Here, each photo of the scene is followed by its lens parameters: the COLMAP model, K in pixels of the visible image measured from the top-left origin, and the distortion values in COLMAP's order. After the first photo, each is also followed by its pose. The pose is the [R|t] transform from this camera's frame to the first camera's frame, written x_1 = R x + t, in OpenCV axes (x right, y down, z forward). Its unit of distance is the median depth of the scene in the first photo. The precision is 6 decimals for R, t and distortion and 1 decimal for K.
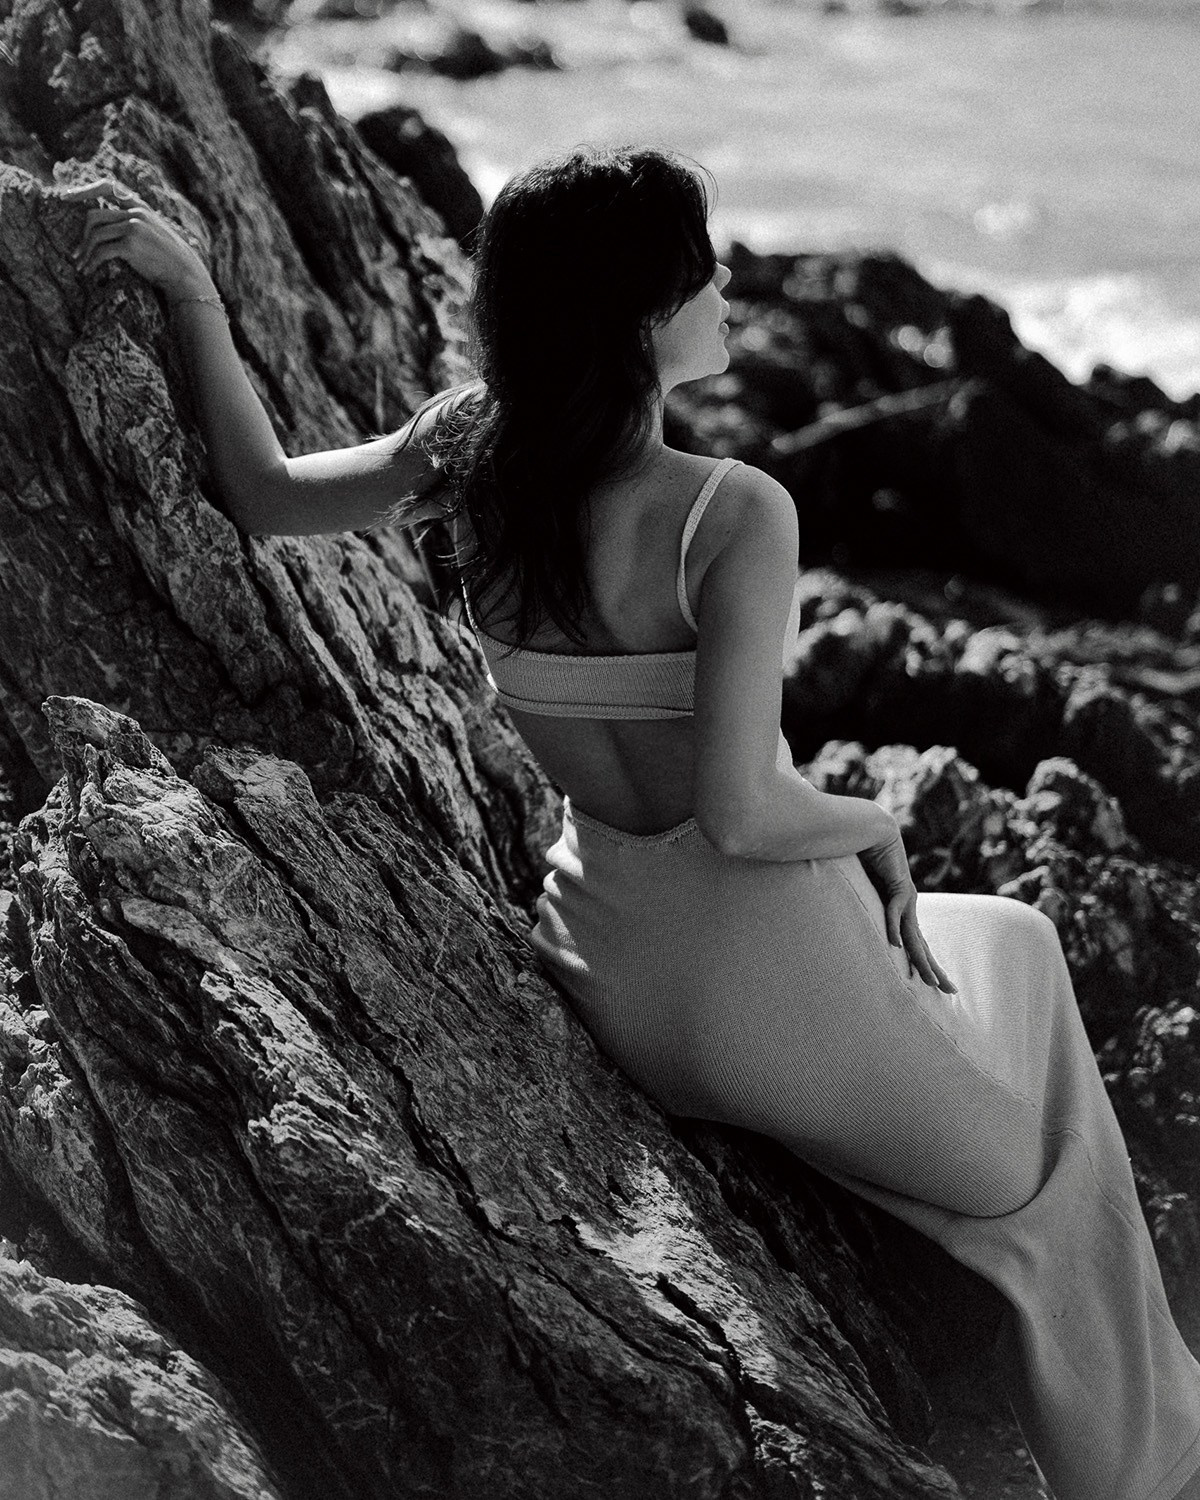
lens RADIAL K [[4207.6, 0, 600.1], [0, 4207.6, 571.1], [0, 0, 1]] dist [0.299412, -1.530367]
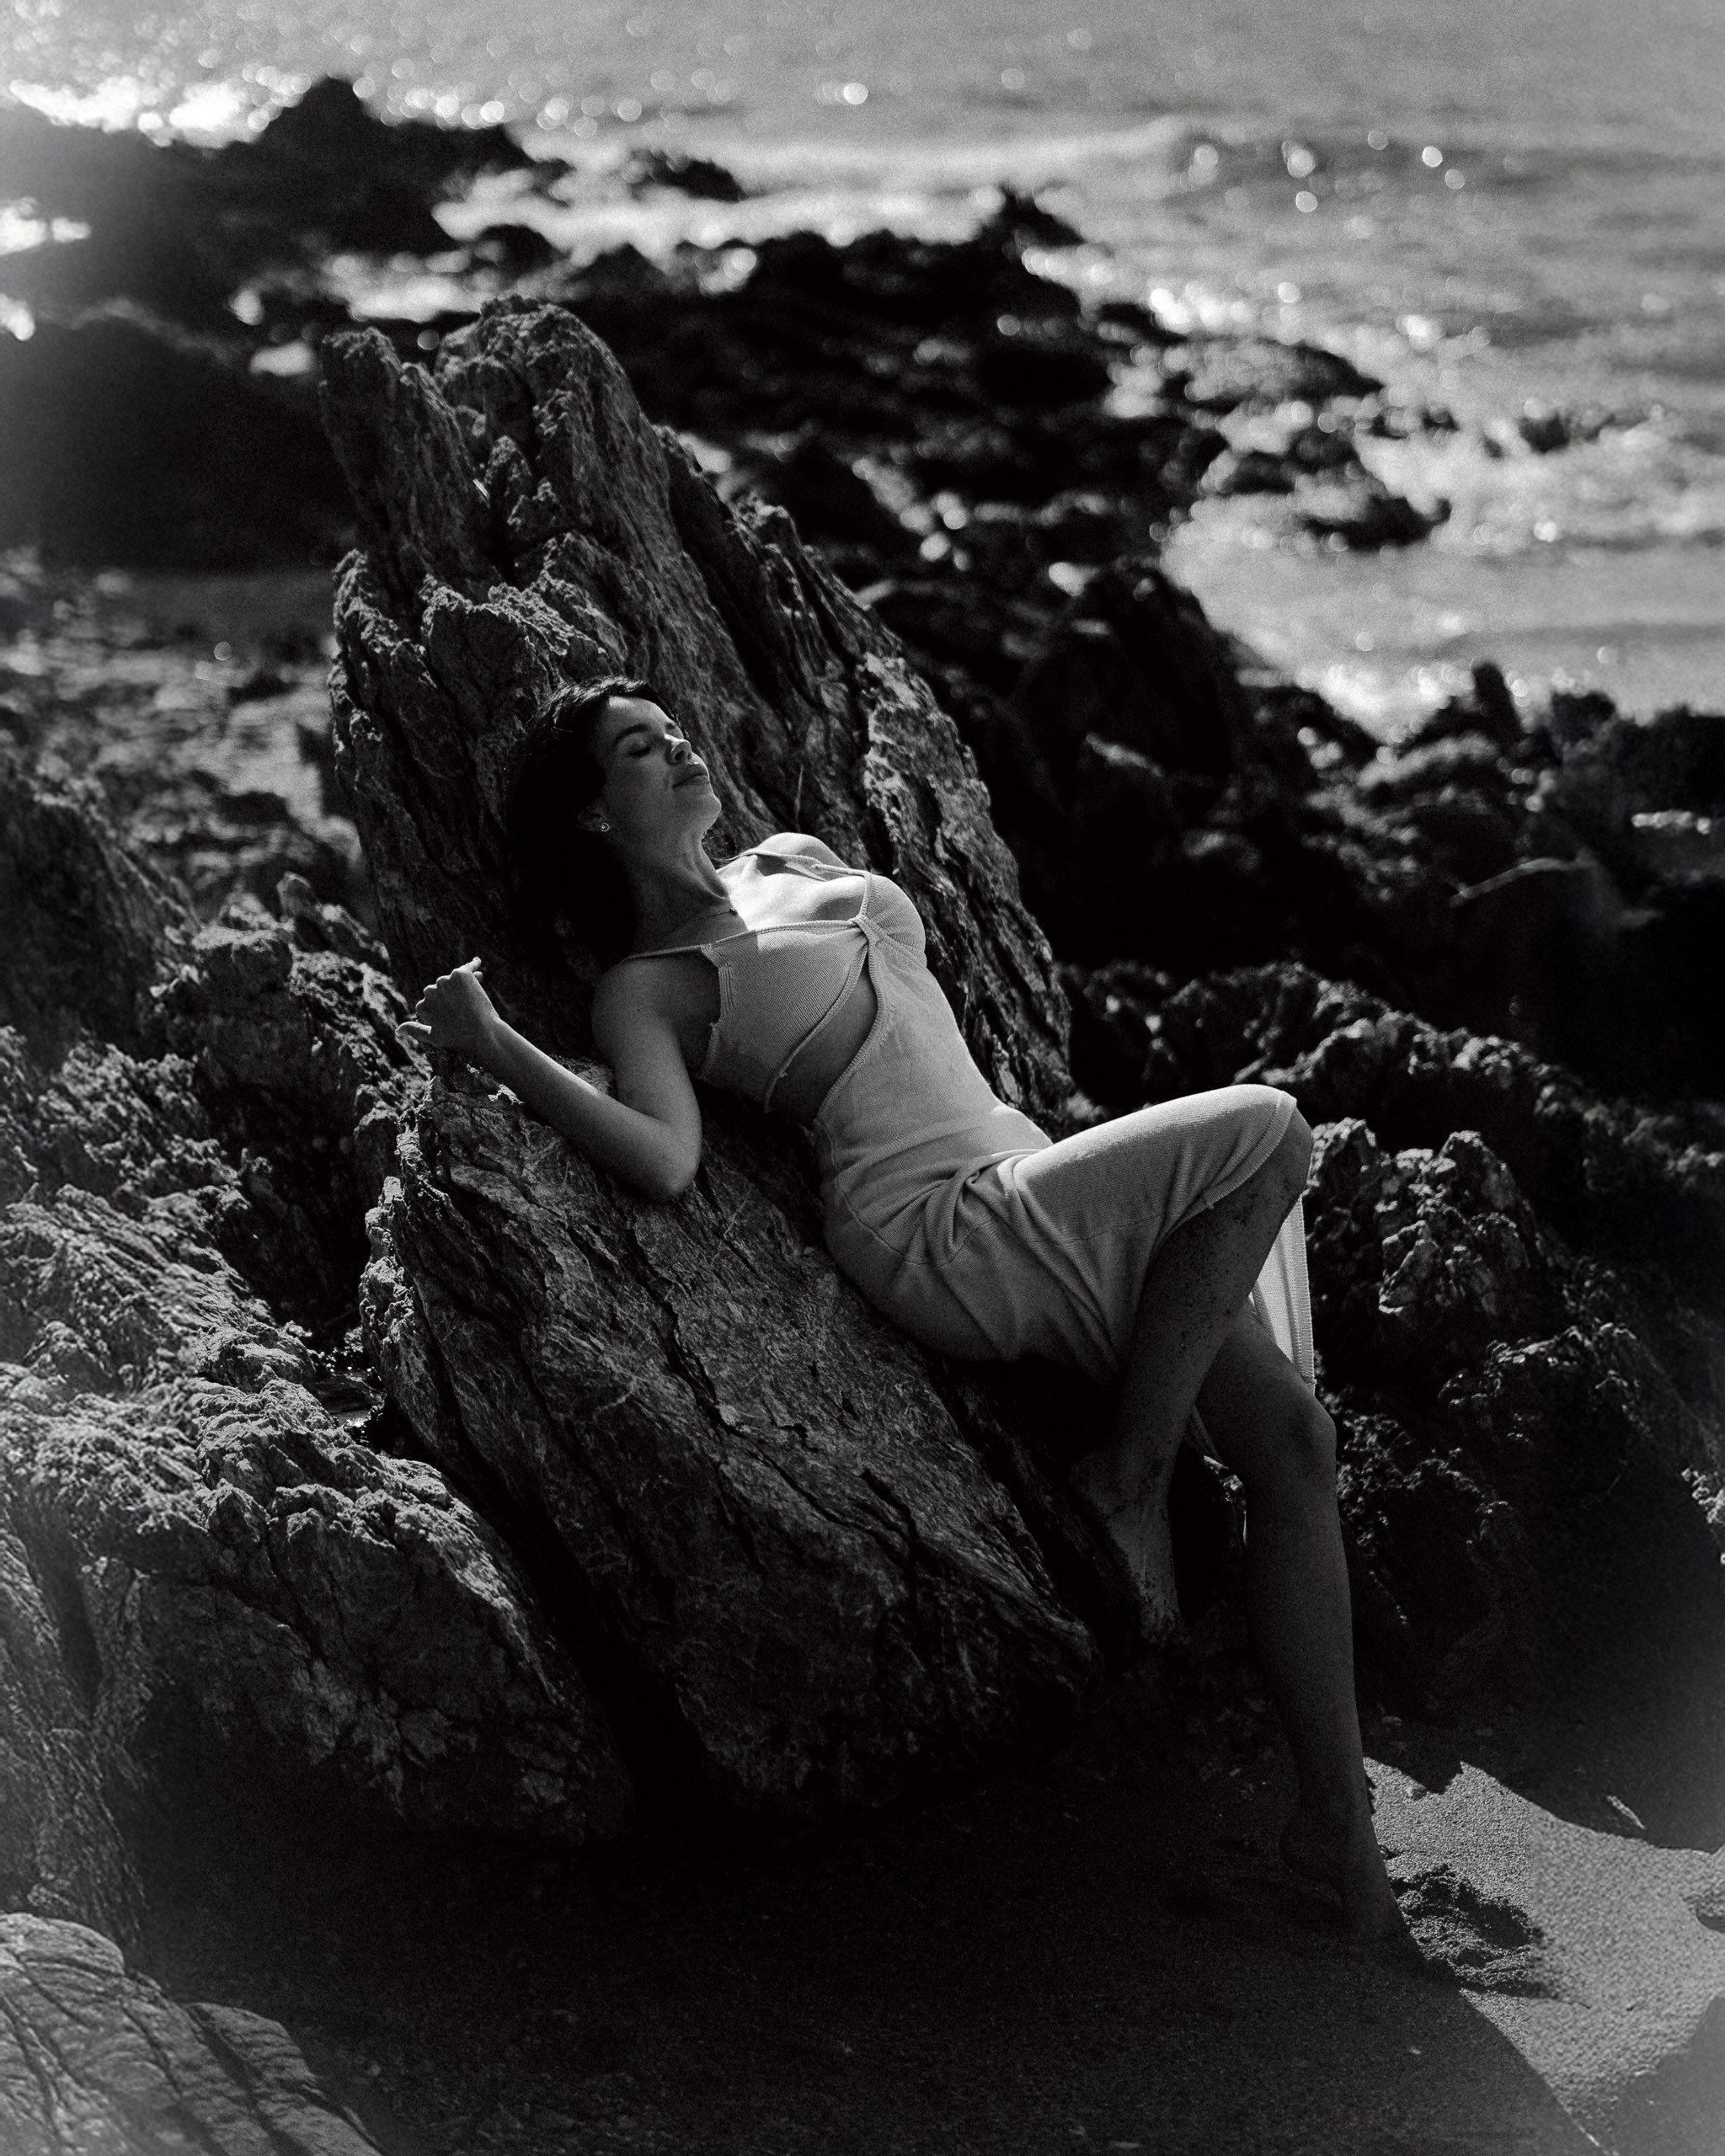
lens RADIAL K [[5498.6, 0, 862.5], [0, 5498.6, 1078.0], [0, 0, 1]] dist [0.156852, 0.213759]
pose [[0.977097, -0.001354, -0.212790, 0.344006], [-0.004829, 0.999581, -0.028534, 0.096378], [0.212740, 0.028908, 0.976681, -0.544877]]
